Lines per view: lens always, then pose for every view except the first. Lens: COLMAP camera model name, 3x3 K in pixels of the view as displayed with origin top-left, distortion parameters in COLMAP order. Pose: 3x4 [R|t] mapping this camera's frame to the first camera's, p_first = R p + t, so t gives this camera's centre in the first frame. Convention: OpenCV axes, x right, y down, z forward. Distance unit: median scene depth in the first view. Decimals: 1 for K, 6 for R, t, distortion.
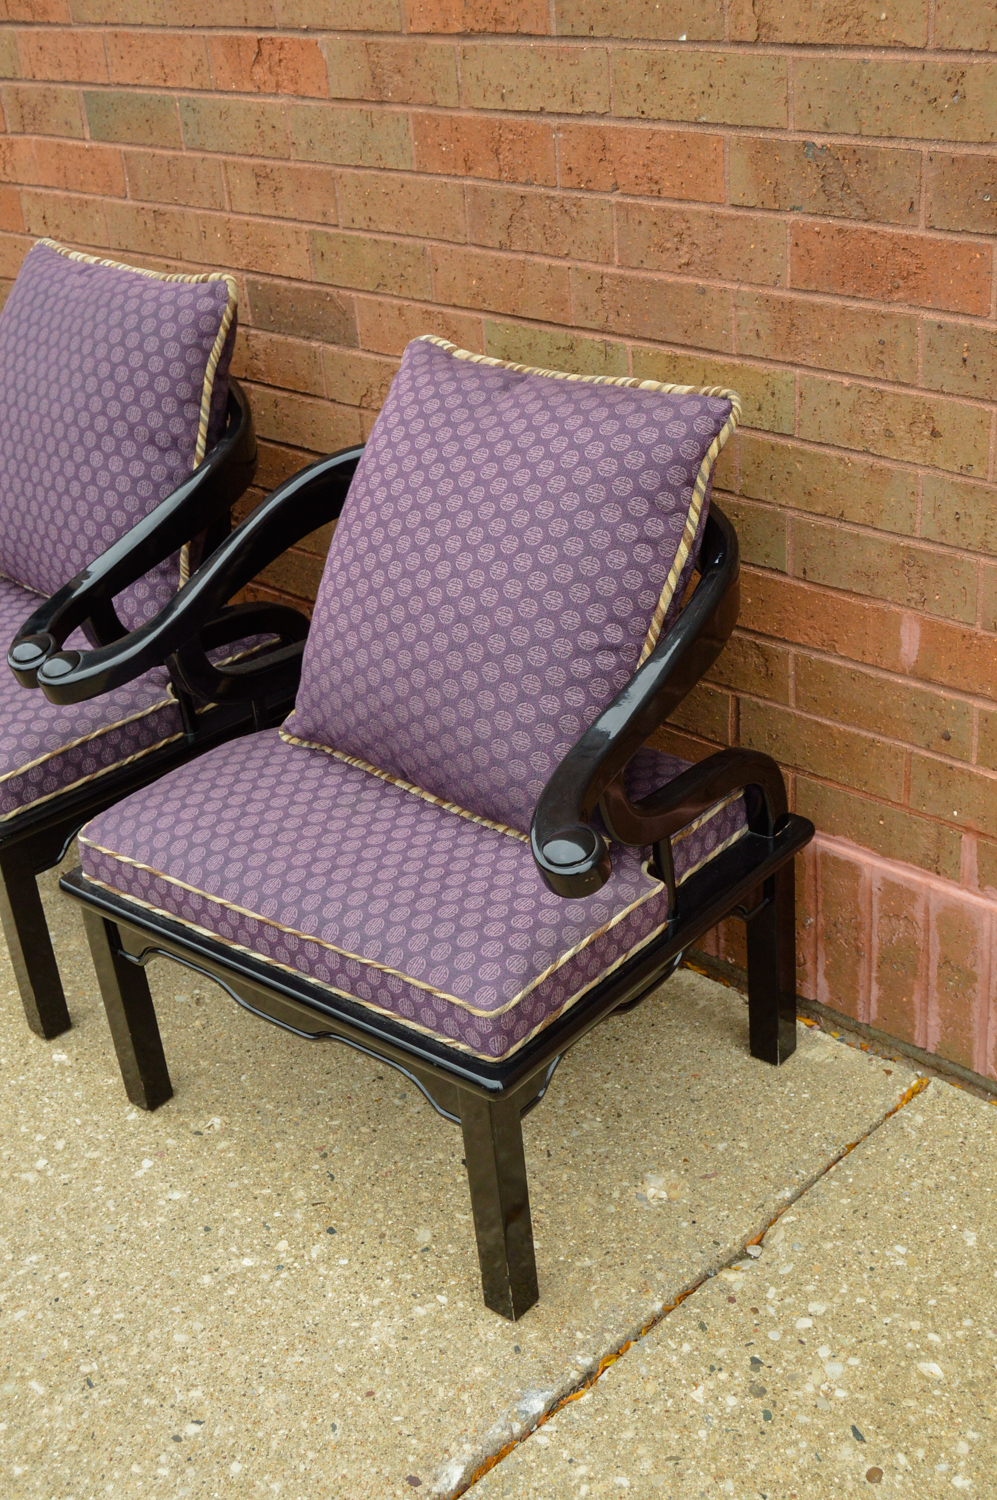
lens RADIAL K [[1828.6, 0, 493.6], [0, 1828.6, 748.2], [0, 0, 1]] dist [-0.052454, 0.000000]
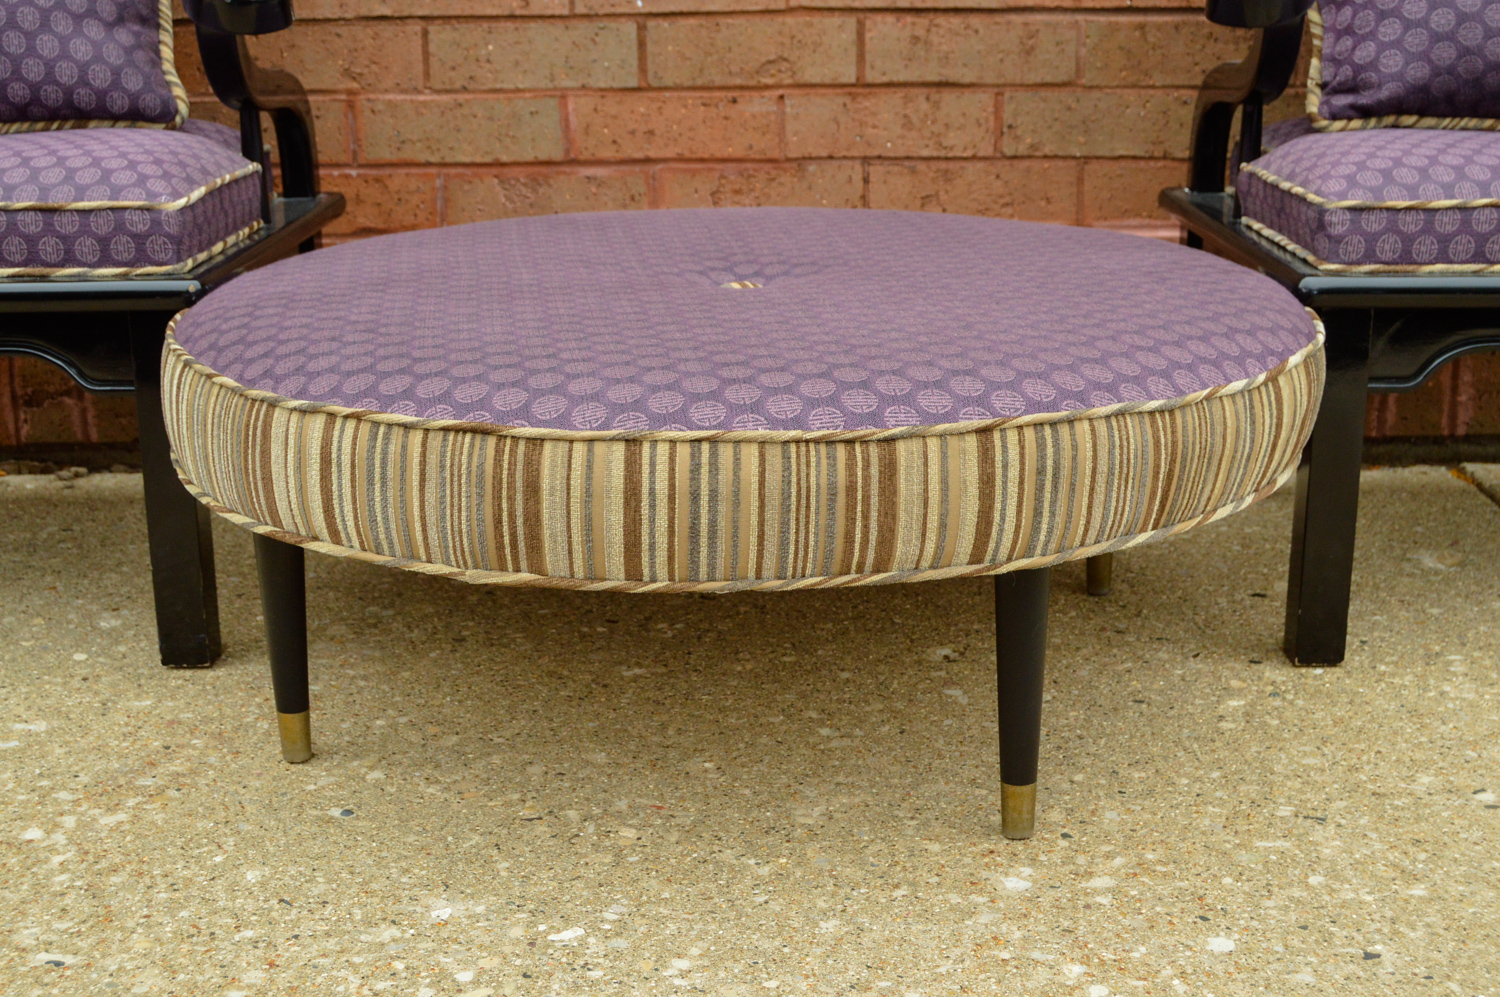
lens RADIAL K [[1980.8, 0, 768.4], [0, 1980.8, 512.7], [0, 0, 1]] dist [-0.048201, 0.000000]
pose [[0.720167, -0.109976, 0.685029, -0.769478], [0.279315, 0.949766, -0.141166, 0.259275], [-0.635092, 0.293002, 0.714708, 0.513367]]
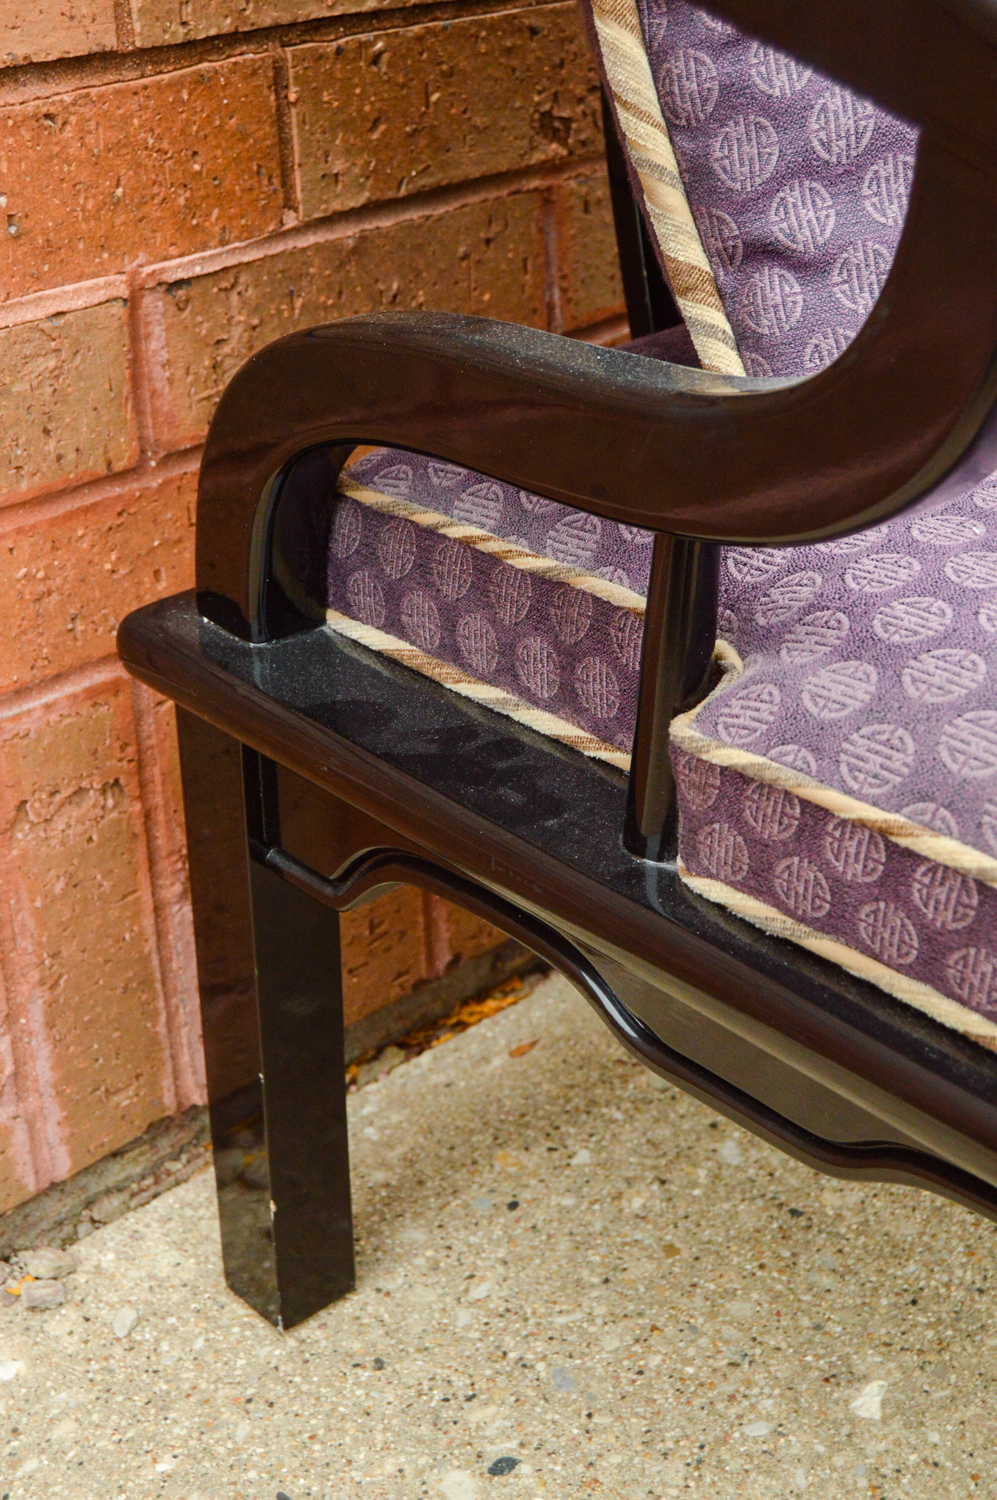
lens RADIAL K [[2141.0, 0, 497.6], [0, 2141.0, 749.5], [0, 0, 1]] dist [-0.039777, 0.000000]
pose [[0.017173, -0.396745, 0.917768, -0.668581], [0.475208, 0.810843, 0.341630, -0.223106], [-0.879706, 0.430264, 0.202461, 1.304732]]
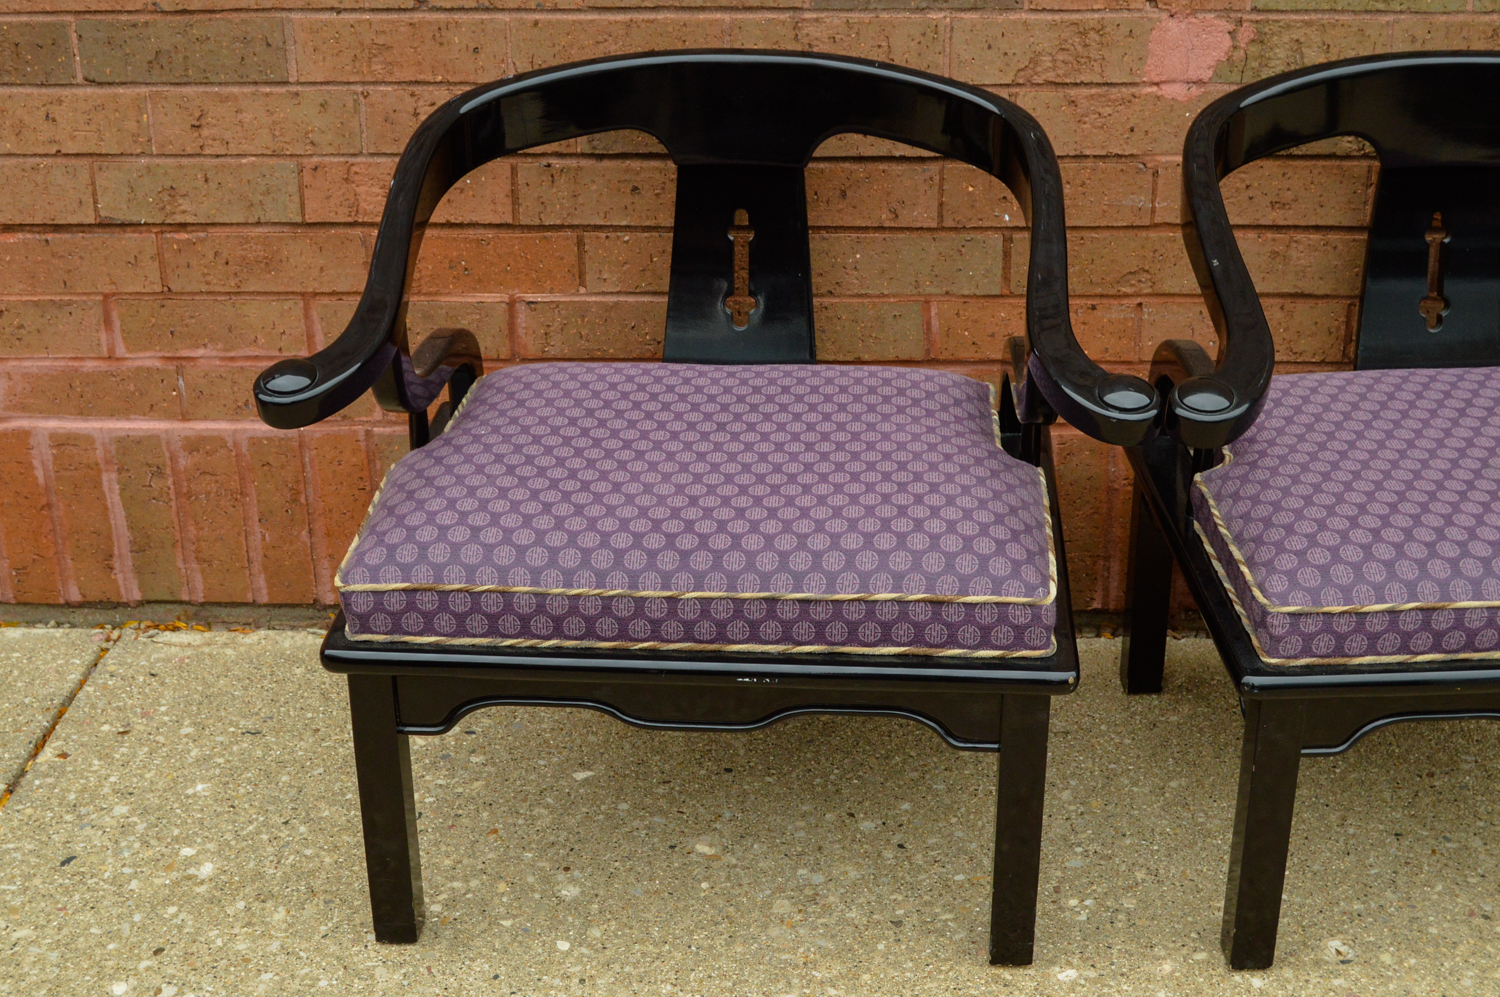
lens RADIAL K [[2188.0, 0, 760.3], [0, 2188.0, 498.5], [0, 0, 1]] dist [-0.048114, 0.000000]
pose [[0.730062, -0.219285, 0.647243, -0.964124], [0.271298, 0.962287, 0.020009, -0.072343], [-0.627221, 0.160988, 0.762021, 0.434742]]
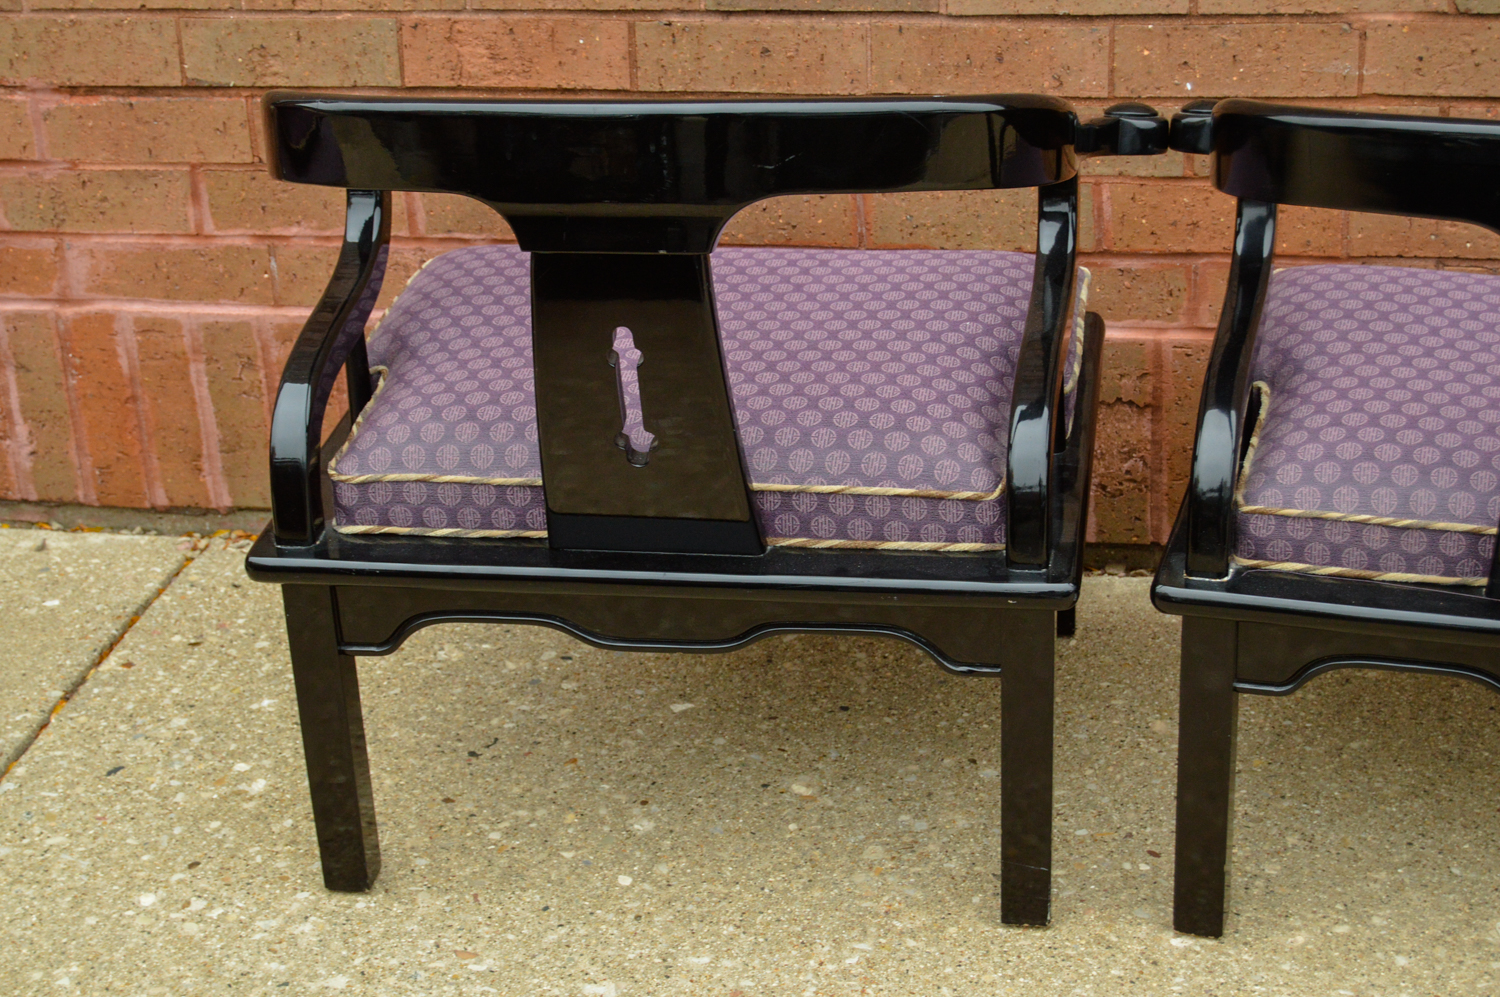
lens RADIAL K [[2687.9, 0, 764.7], [0, 2687.9, 525.1], [0, 0, 1]] dist [-0.032474, 0.000000]
pose [[0.825145, -0.202323, 0.527448, -0.936187], [0.242670, 0.970080, -0.007524, 0.000494], [-0.510145, 0.134204, 0.849554, 0.291990]]
